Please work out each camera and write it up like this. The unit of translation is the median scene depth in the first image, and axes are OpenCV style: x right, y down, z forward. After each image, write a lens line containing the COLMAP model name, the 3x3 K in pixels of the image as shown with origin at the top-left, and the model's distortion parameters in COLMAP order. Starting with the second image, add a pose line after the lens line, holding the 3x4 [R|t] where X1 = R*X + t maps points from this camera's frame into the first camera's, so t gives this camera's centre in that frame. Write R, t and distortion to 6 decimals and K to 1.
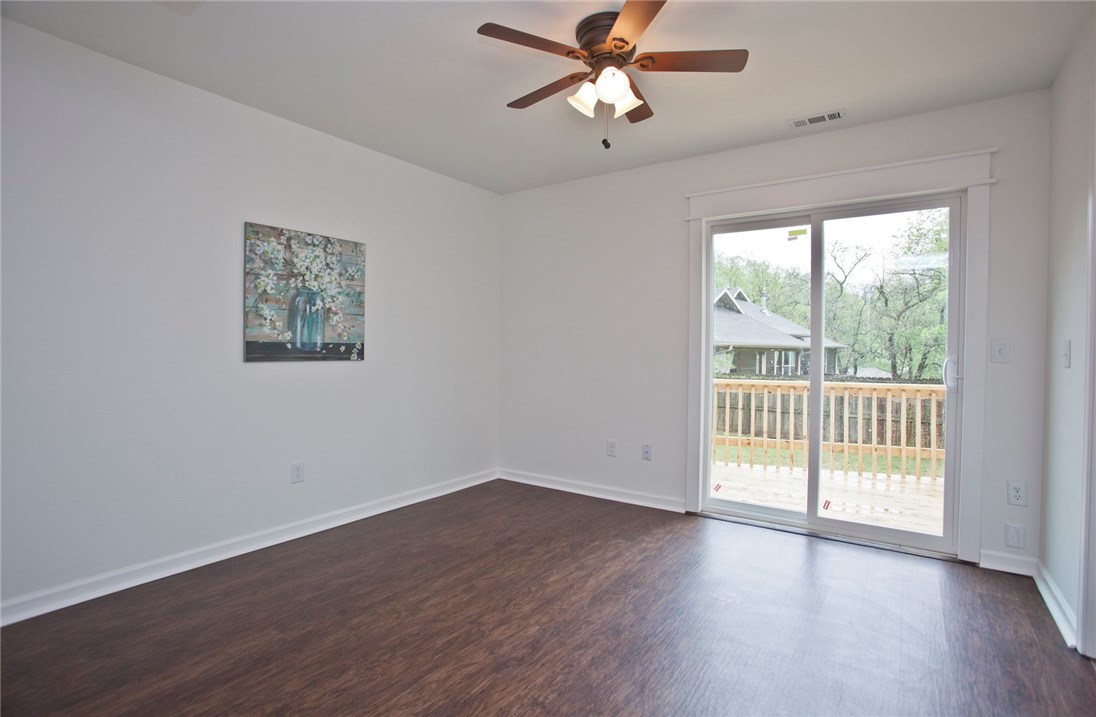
lens RADIAL K [[527.9, 0, 552.4], [0, 527.9, 351.8], [0, 0, 1]] dist [-0.076528, 0.032390]
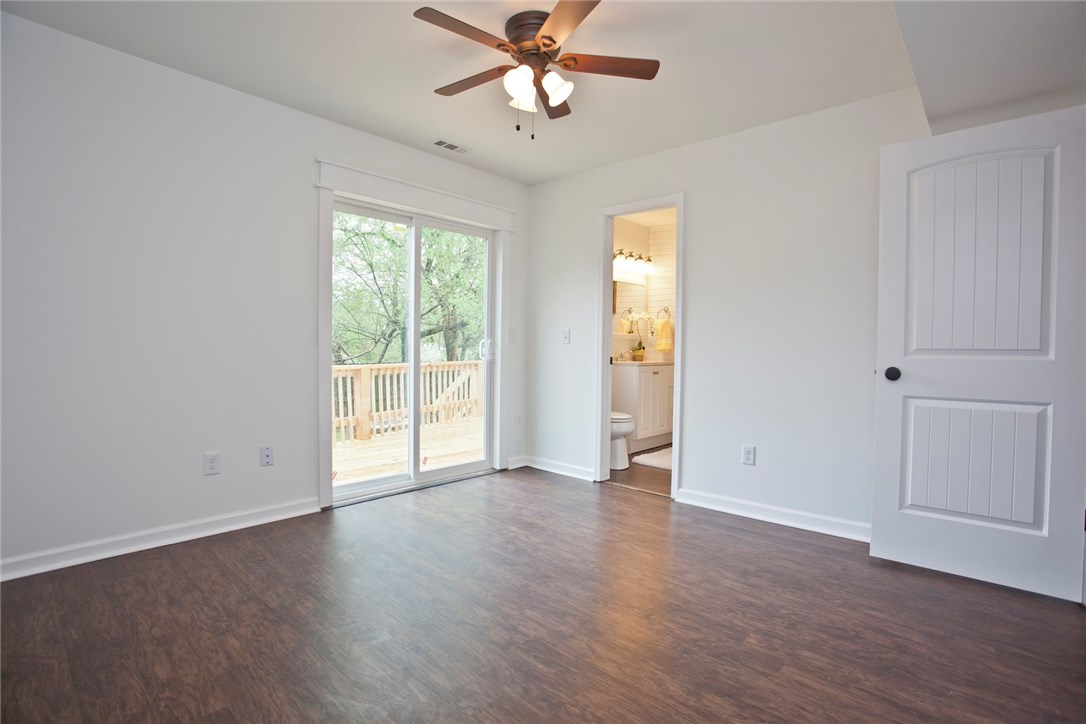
lens RADIAL K [[518.7, 0, 543.0], [0, 518.7, 362.0], [0, 0, 1]] dist [-0.075984, 0.028916]
pose [[0.128058, -0.034070, 0.991181, -0.663187], [-0.001281, 0.999403, 0.034519, 0.021486], [-0.991766, -0.005690, 0.127938, 0.586001]]
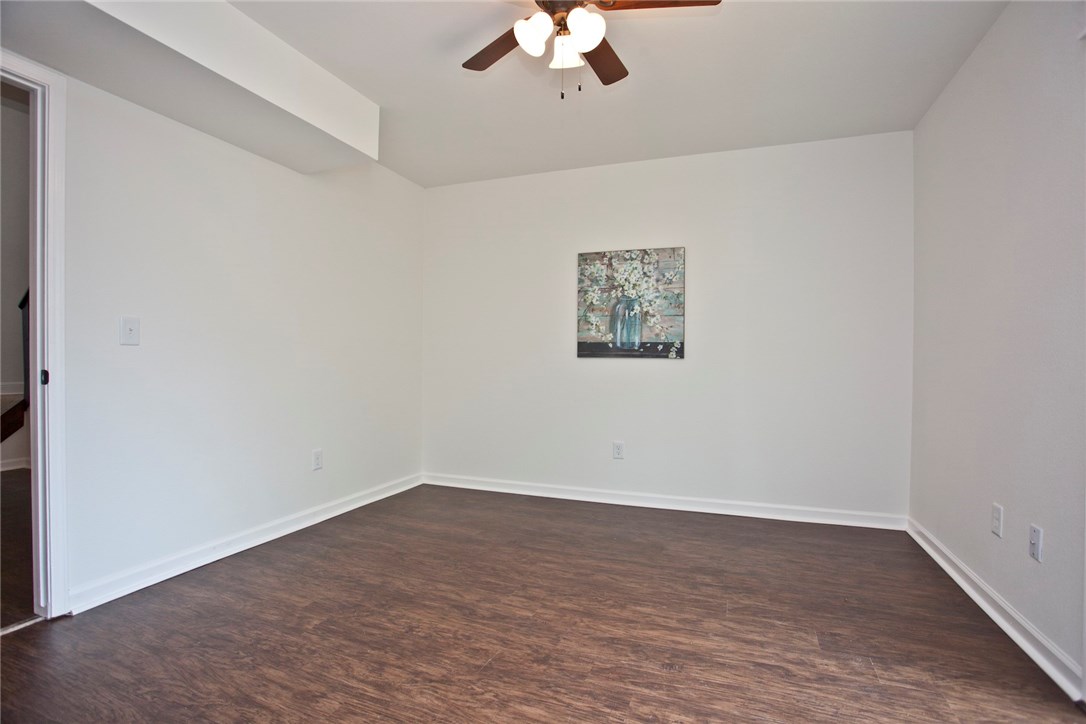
lens RADIAL K [[518.7, 0, 543.0], [0, 518.7, 362.0], [0, 0, 1]] dist [-0.075984, 0.028916]
pose [[0.244909, -0.000112, -0.969546, 0.637234], [-0.015048, 0.999879, -0.003917, 0.035405], [0.969429, 0.015549, 0.244878, 0.535104]]
